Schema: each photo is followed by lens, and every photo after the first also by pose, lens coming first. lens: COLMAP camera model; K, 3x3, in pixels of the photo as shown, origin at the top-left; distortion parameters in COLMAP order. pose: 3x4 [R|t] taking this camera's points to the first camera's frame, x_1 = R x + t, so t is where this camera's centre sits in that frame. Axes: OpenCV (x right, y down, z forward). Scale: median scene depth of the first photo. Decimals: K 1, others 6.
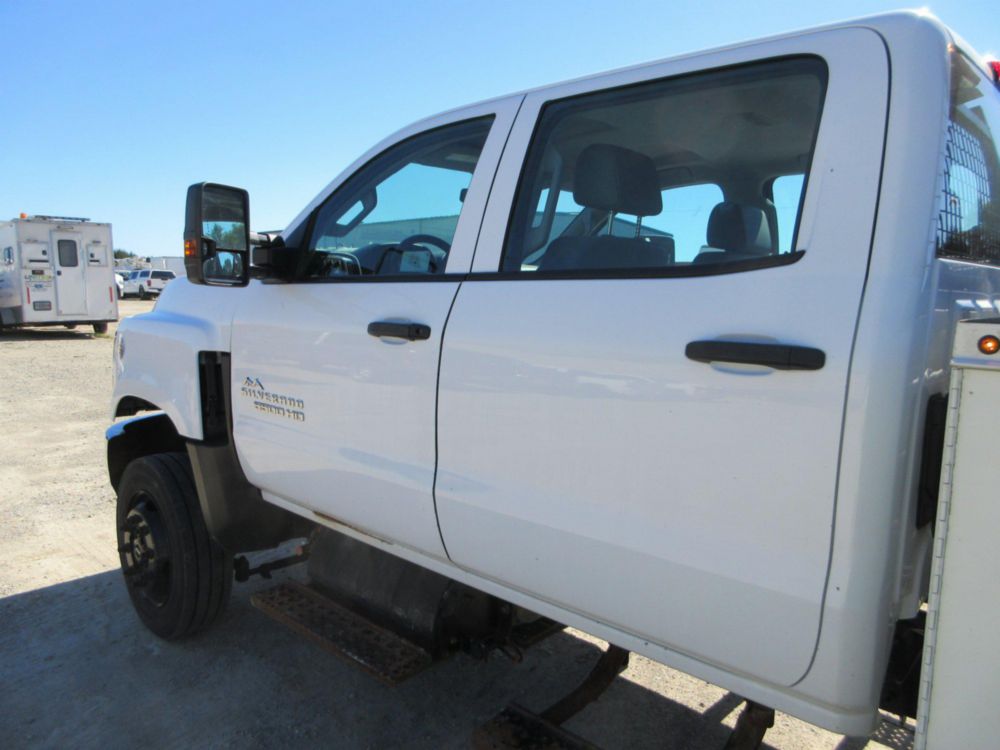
lens RADIAL K [[725.7, 0, 500.0], [0, 725.7, 375.0], [0, 0, 1]] dist [-0.002691, -0.002362]
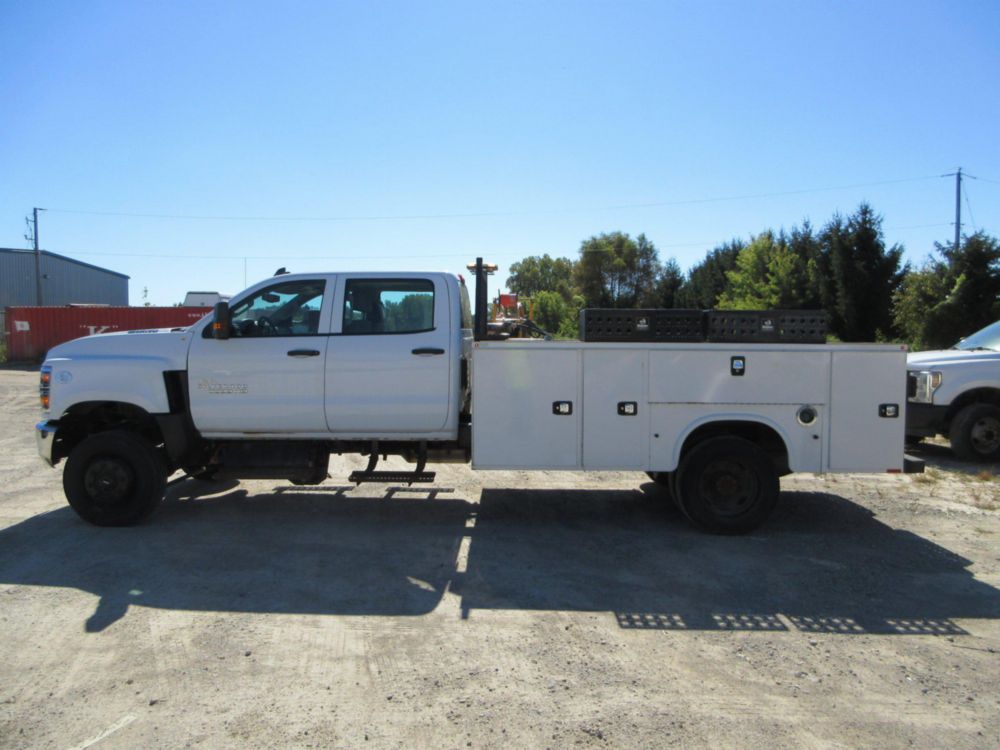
lens RADIAL K [[732.8, 0, 500.0], [0, 732.8, 375.0], [0, 0, 1]] dist [-0.006470, 0.005010]
pose [[0.749238, -0.058050, 0.659752, -0.780917], [0.095394, 0.995223, -0.020766, 0.084688], [-0.655395, 0.078495, 0.751196, -0.900314]]
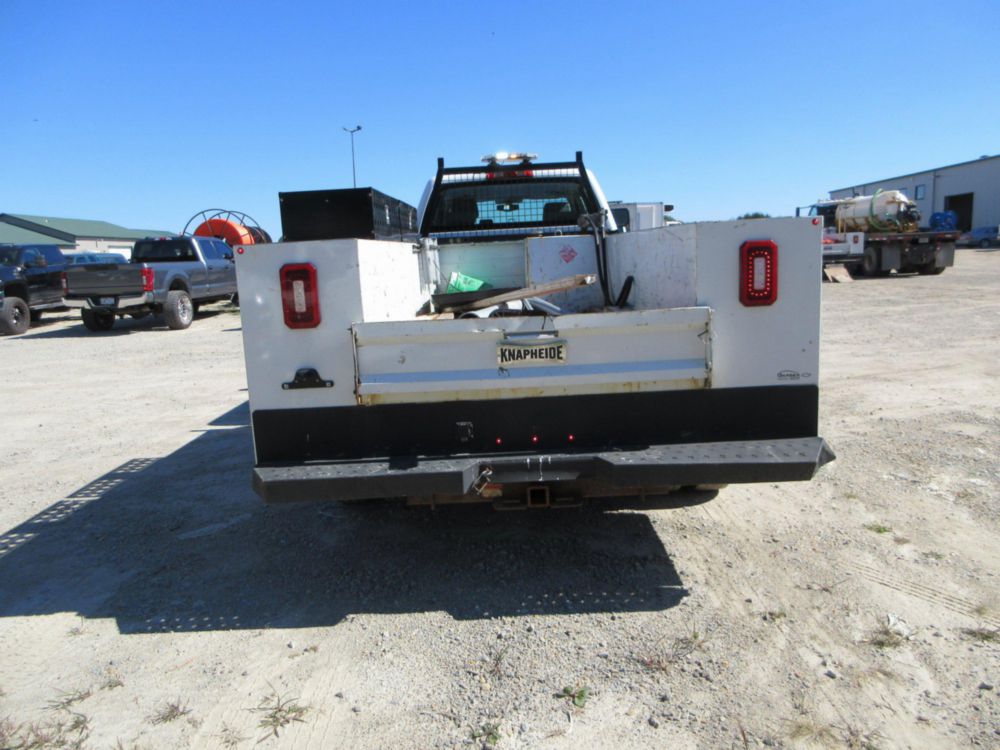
lens RADIAL K [[735.7, 0, 502.2], [0, 735.7, 371.2], [0, 0, 1]] dist [-0.012073, 0.003727]
pose [[0.672495, 0.064357, -0.737298, 1.556835], [-0.026345, 0.997662, 0.063054, 0.144794], [0.739633, -0.022979, 0.672618, -0.654370]]
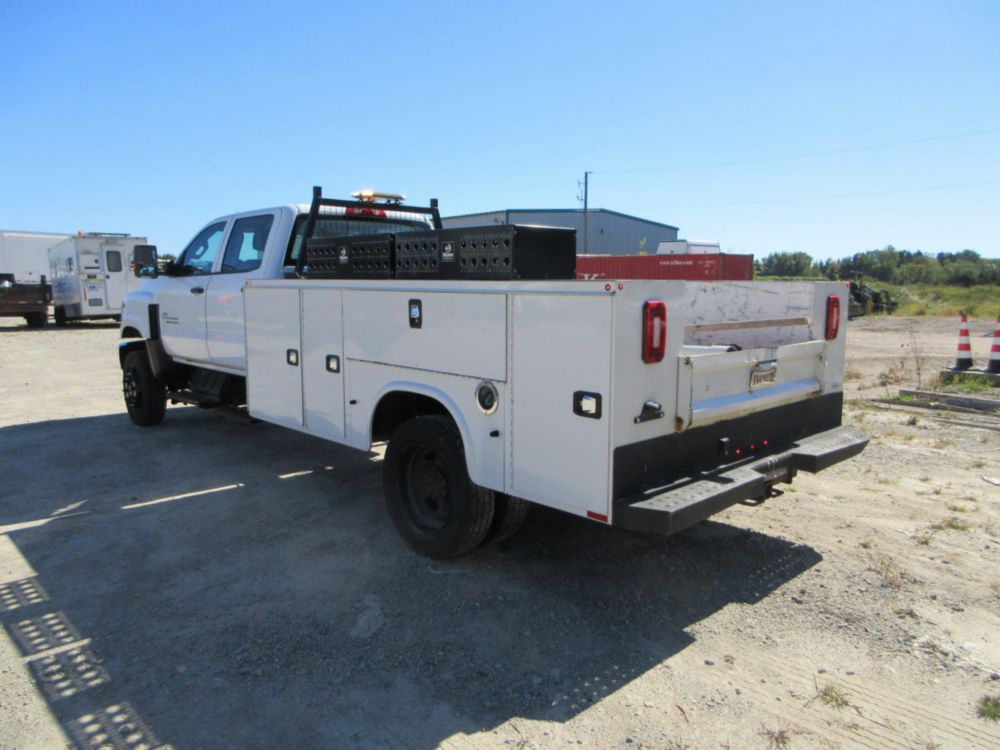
lens RADIAL K [[732.8, 0, 500.0], [0, 732.8, 375.0], [0, 0, 1]] dist [-0.006470, 0.005010]
pose [[0.997993, -0.012055, -0.062171, 0.717761], [0.012302, 0.999918, 0.003586, 0.162942], [0.062123, -0.004344, 0.998059, -1.104884]]
